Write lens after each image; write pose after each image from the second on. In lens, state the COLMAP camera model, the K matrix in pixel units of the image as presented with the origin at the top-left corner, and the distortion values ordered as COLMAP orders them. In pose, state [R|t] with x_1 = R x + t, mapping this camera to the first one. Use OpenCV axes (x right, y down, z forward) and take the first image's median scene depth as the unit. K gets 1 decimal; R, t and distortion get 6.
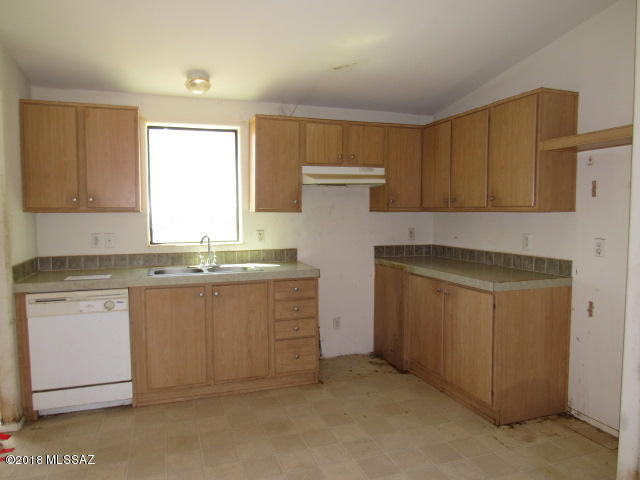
lens RADIAL K [[457.1, 0, 320.0], [0, 457.1, 240.0], [0, 0, 1]] dist [-0.017032, -0.001119]
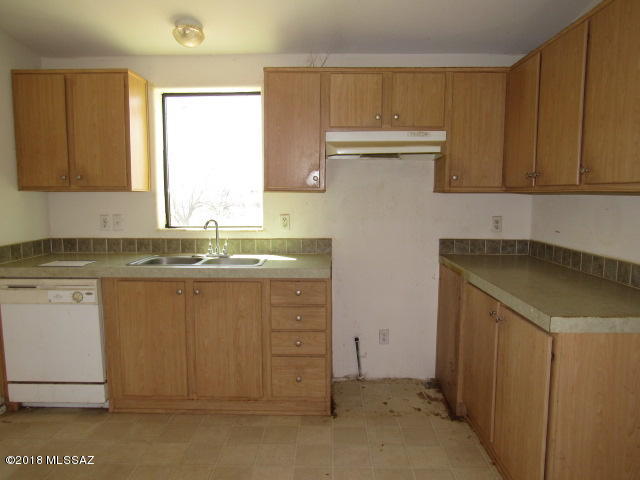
lens RADIAL K [[457.1, 0, 320.0], [0, 457.1, 240.0], [0, 0, 1]] dist [-0.017032, -0.001119]
pose [[0.937380, 0.040596, -0.345935, 0.243926], [-0.026698, 0.998637, 0.044847, -0.016429], [0.347284, -0.032803, 0.937186, 0.297574]]
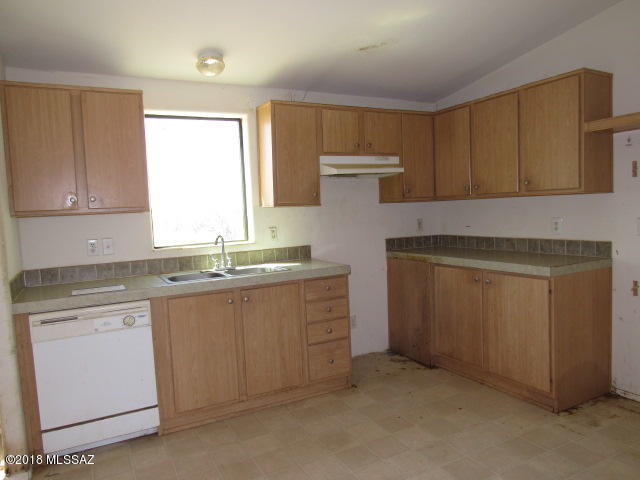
lens RADIAL K [[457.1, 0, 320.0], [0, 457.1, 240.0], [0, 0, 1]] dist [-0.017032, -0.001119]
pose [[0.988140, -0.049636, 0.145314, -0.197542], [0.049241, 0.998767, 0.006316, 0.003390], [-0.145449, 0.000914, 0.989365, 0.087443]]
